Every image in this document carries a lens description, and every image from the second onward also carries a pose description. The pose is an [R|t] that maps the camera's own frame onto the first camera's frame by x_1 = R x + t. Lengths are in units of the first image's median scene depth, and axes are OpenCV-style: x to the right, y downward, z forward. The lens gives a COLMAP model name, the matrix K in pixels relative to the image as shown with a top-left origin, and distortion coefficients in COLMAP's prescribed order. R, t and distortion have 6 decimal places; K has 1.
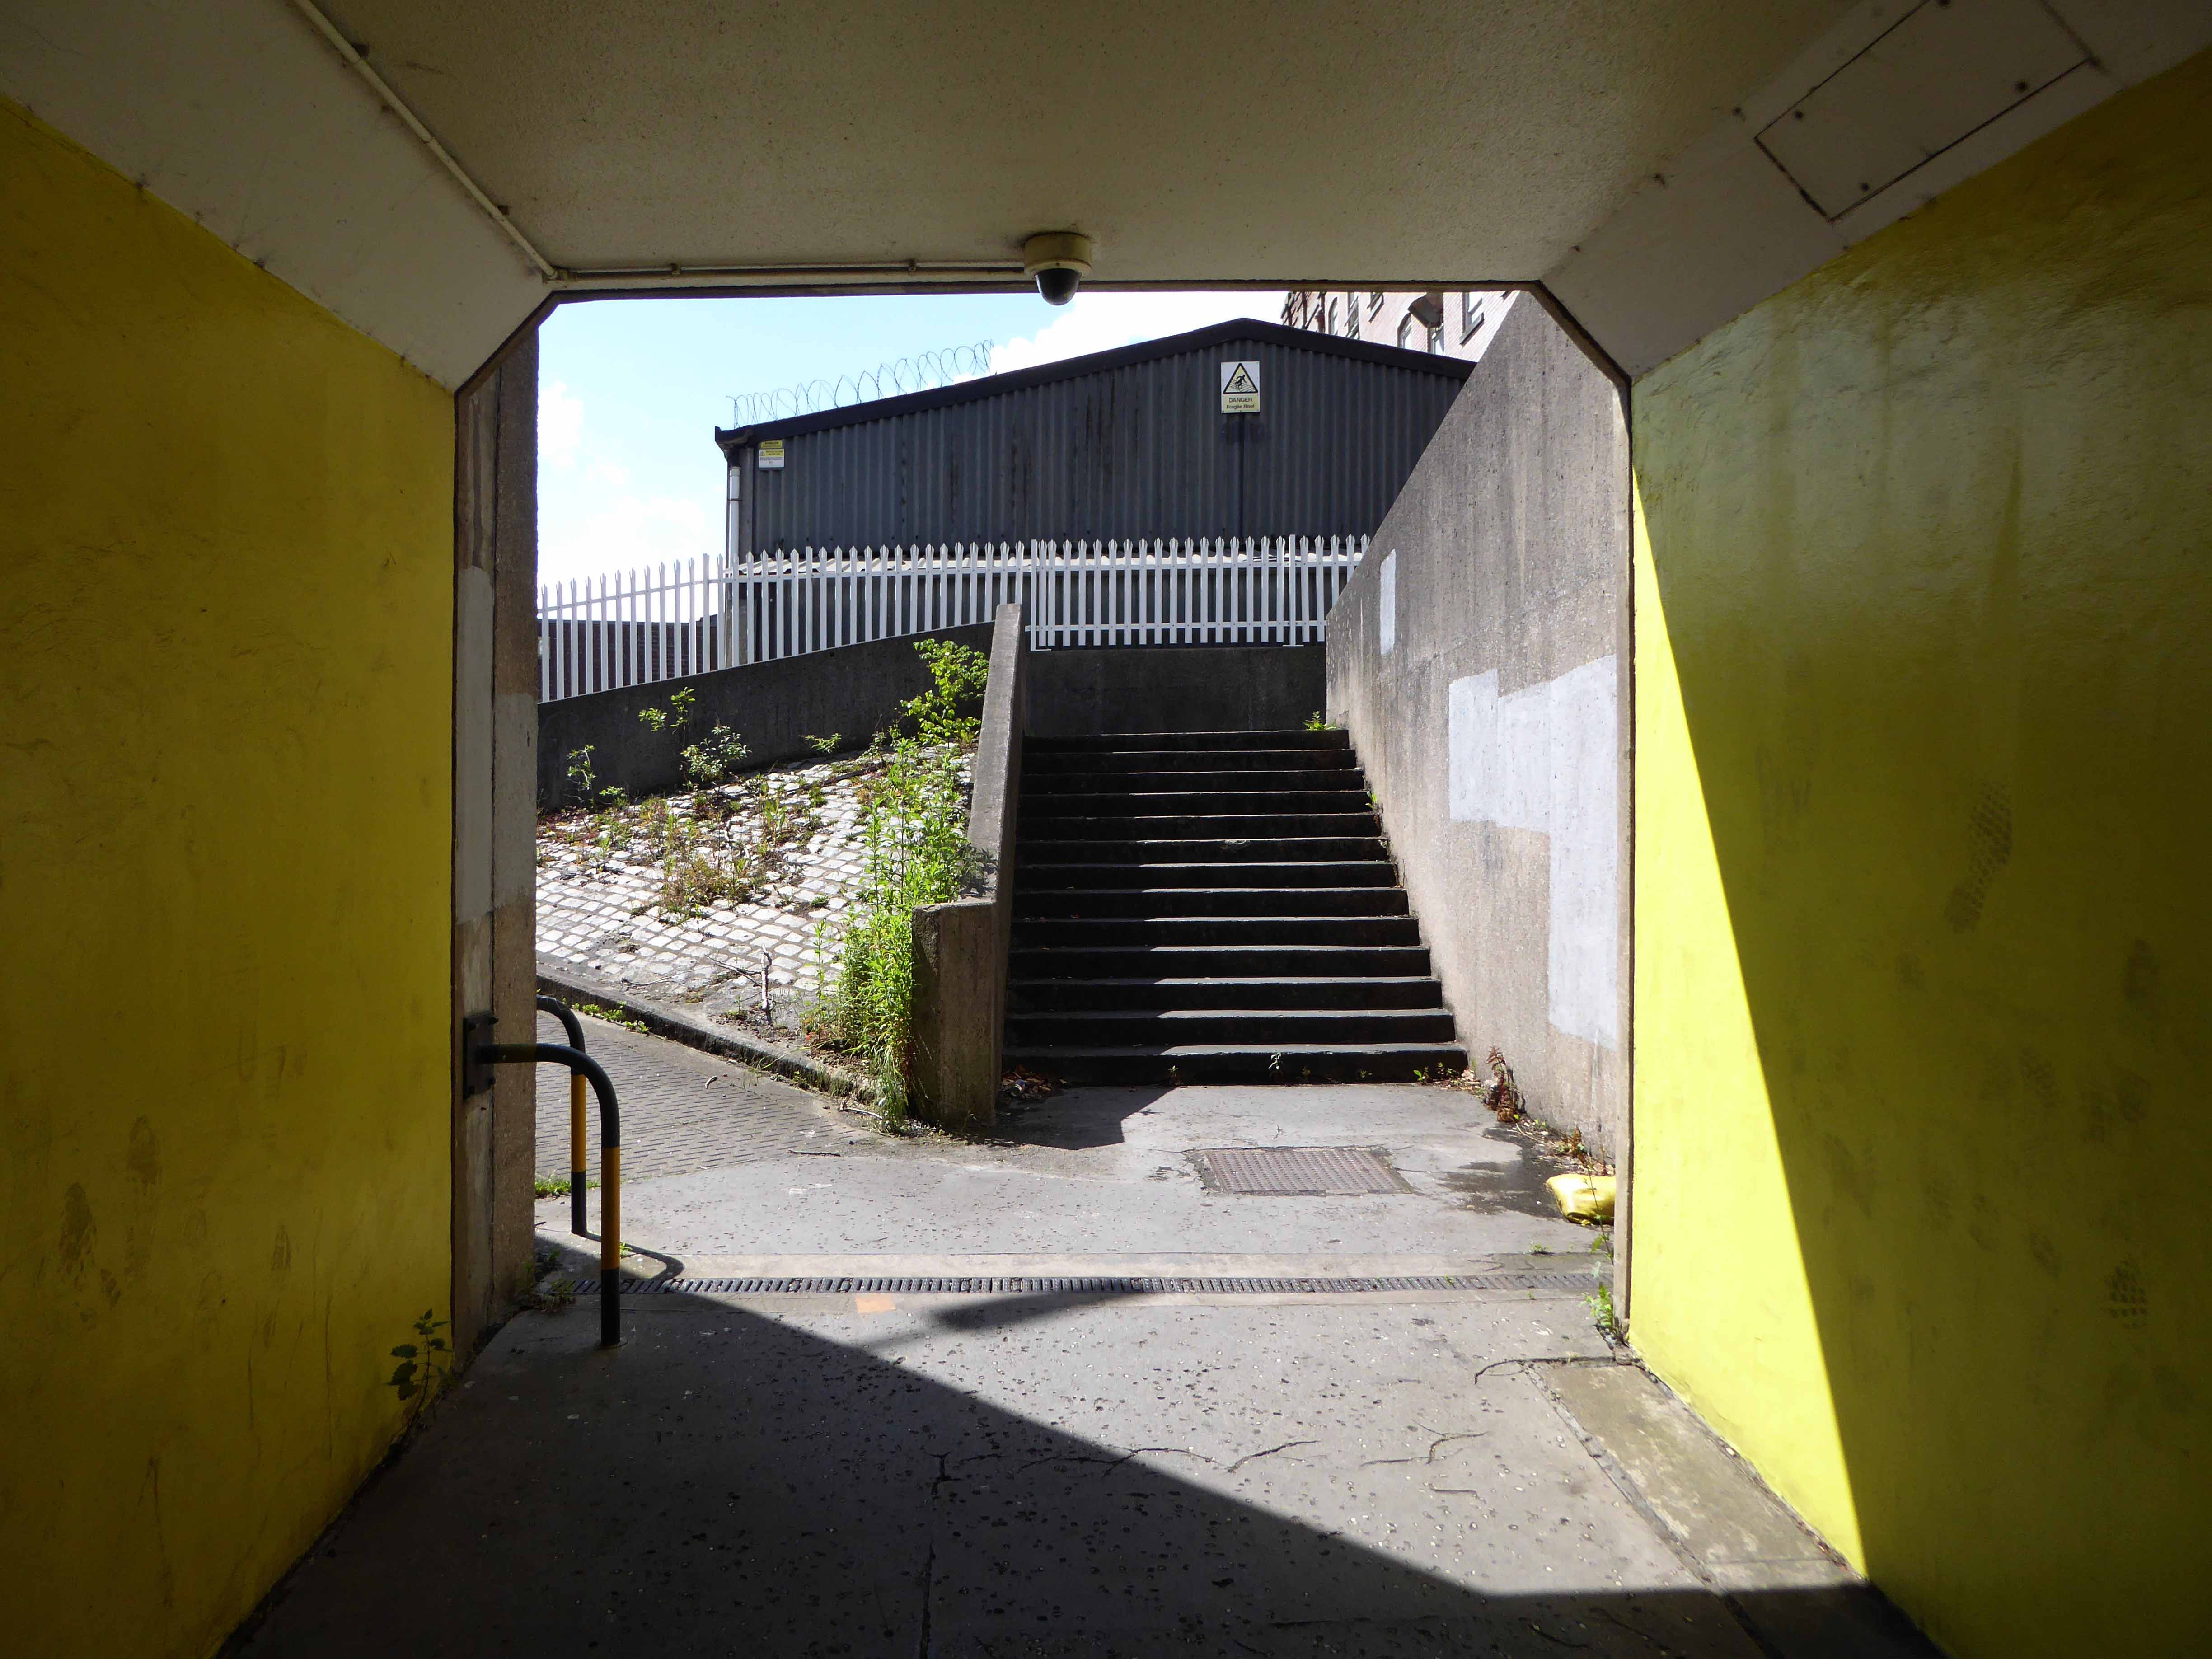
lens RADIAL K [[1617.0, 0, 1094.1], [0, 1617.0, 826.5], [0, 0, 1]] dist [-0.004659, -0.001375]
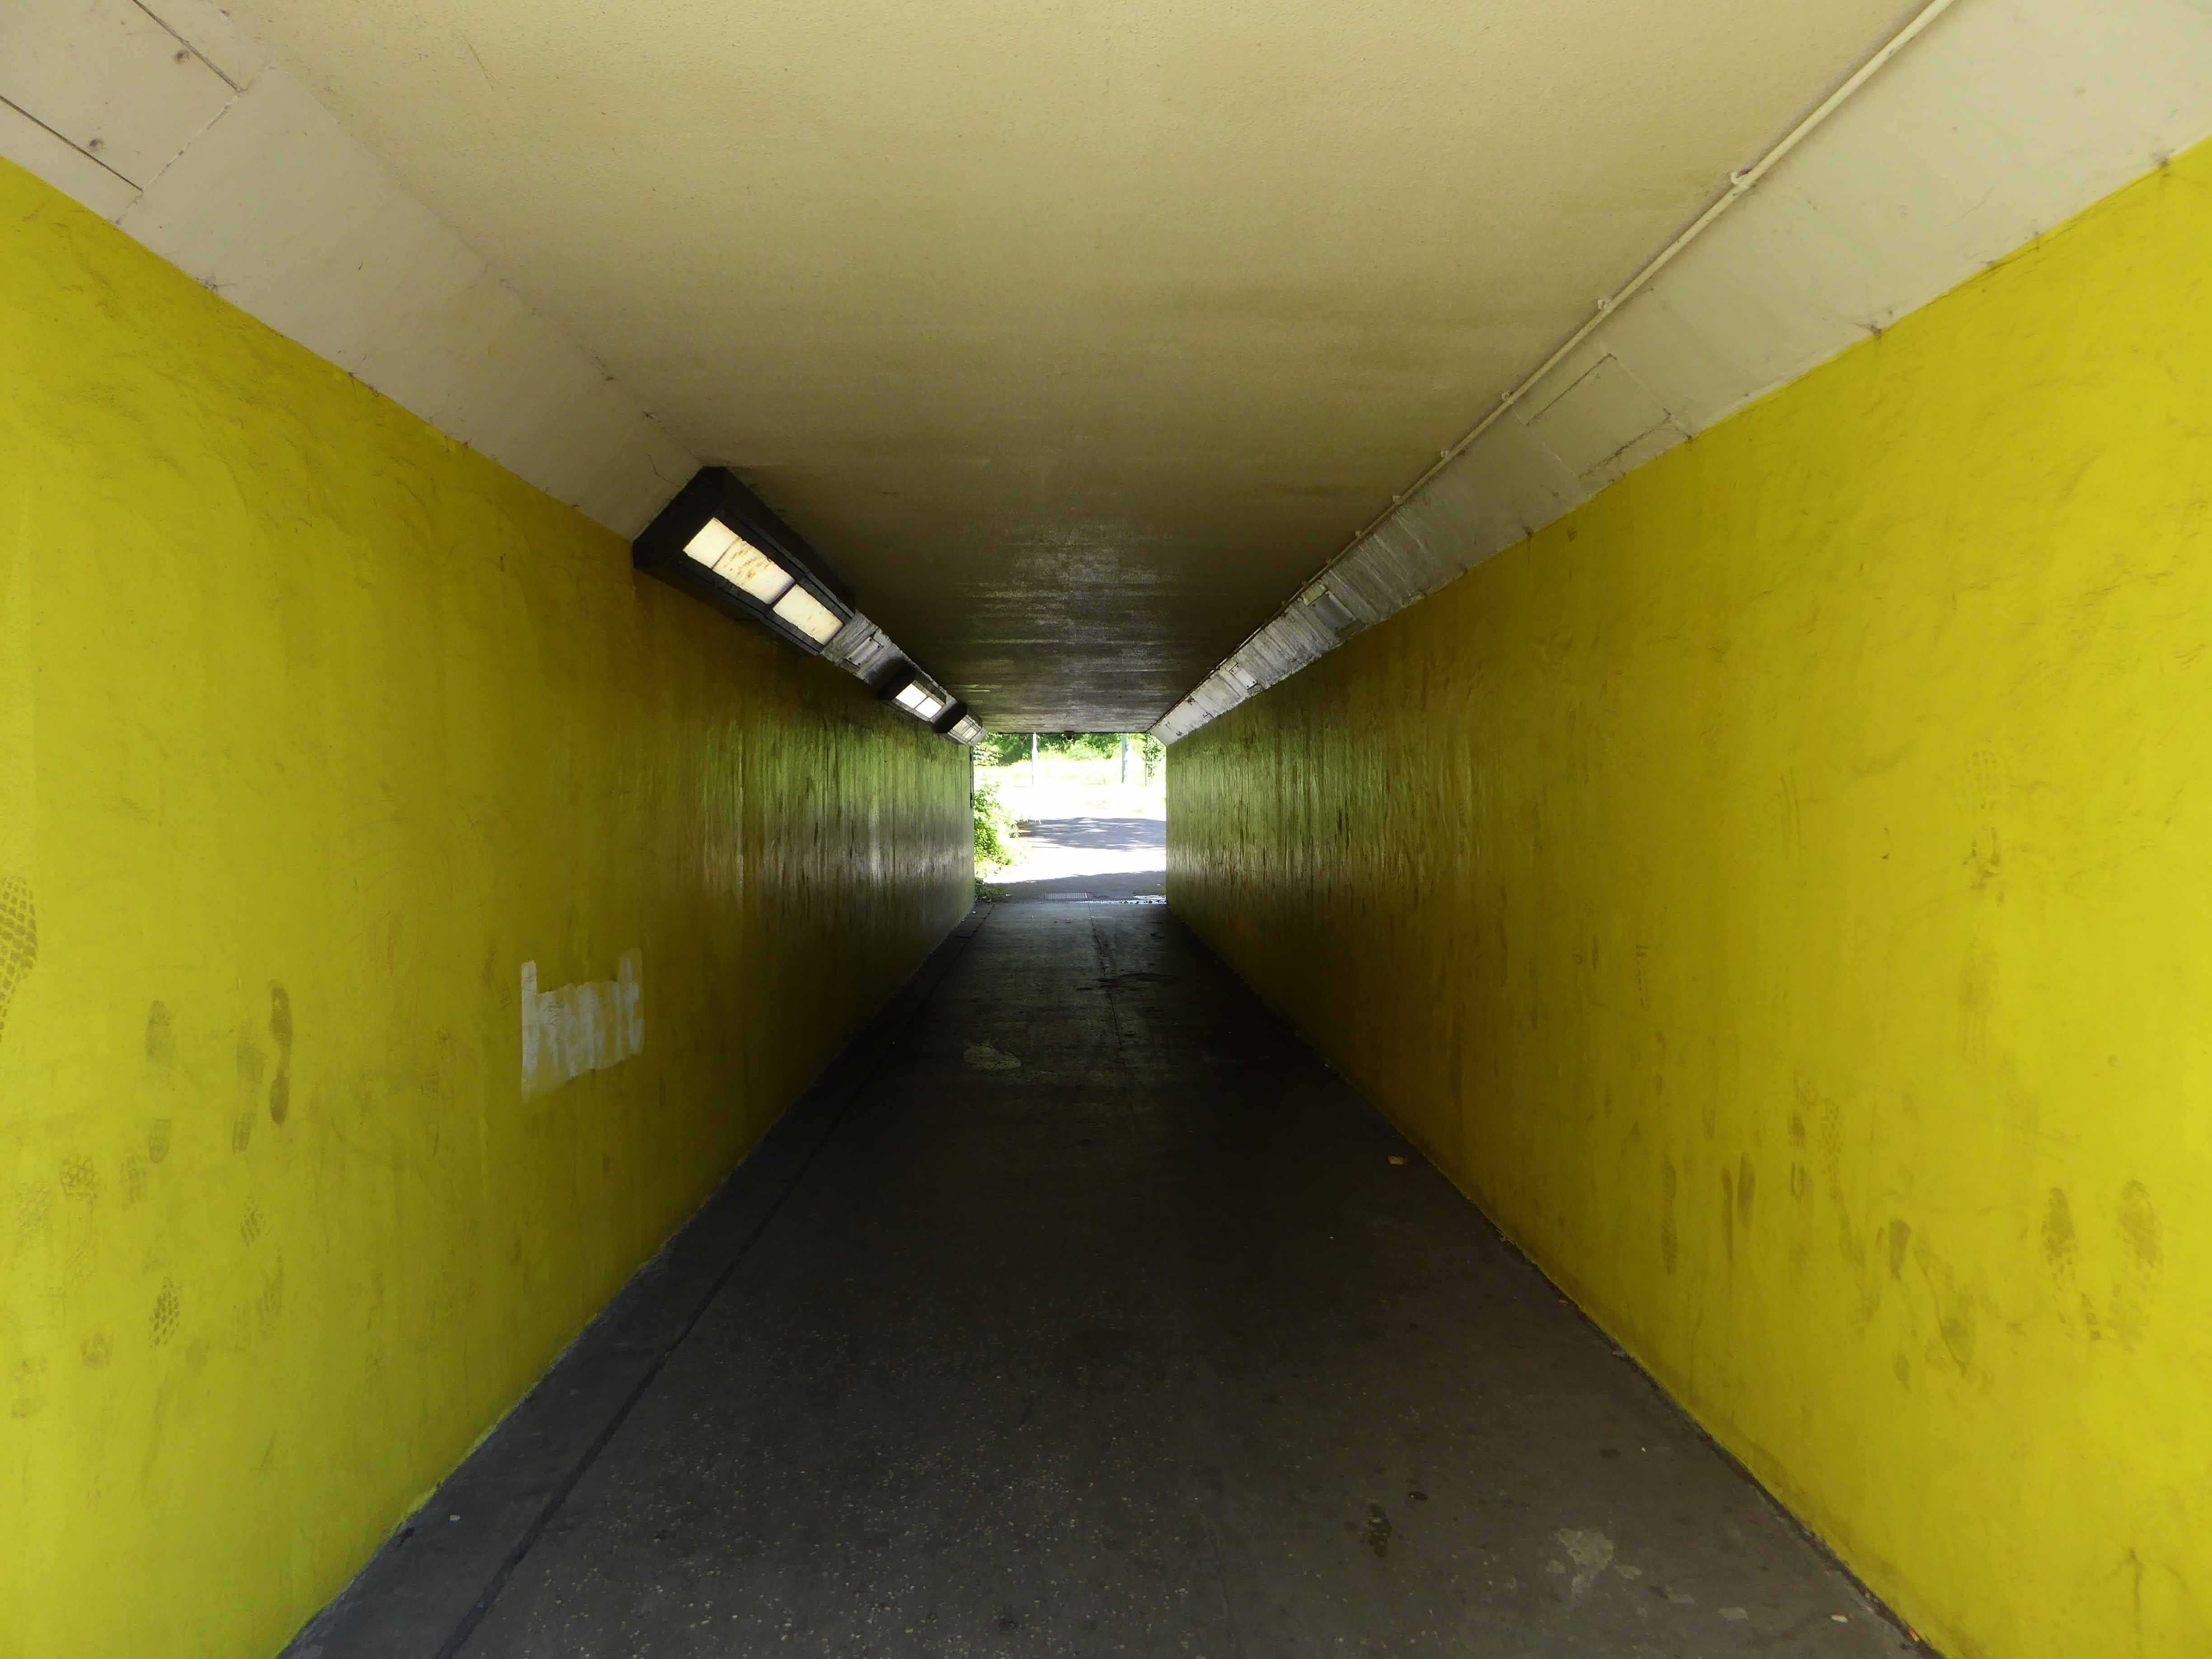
lens RADIAL K [[1617.0, 0, 1105.7], [0, 1617.0, 827.7], [0, 0, 1]] dist [-0.004659, -0.001375]
pose [[-0.999779, 0.019415, 0.008065, -0.031336], [0.019875, 0.997911, 0.061474, -0.097357], [-0.006855, 0.061620, -0.998076, 1.905374]]
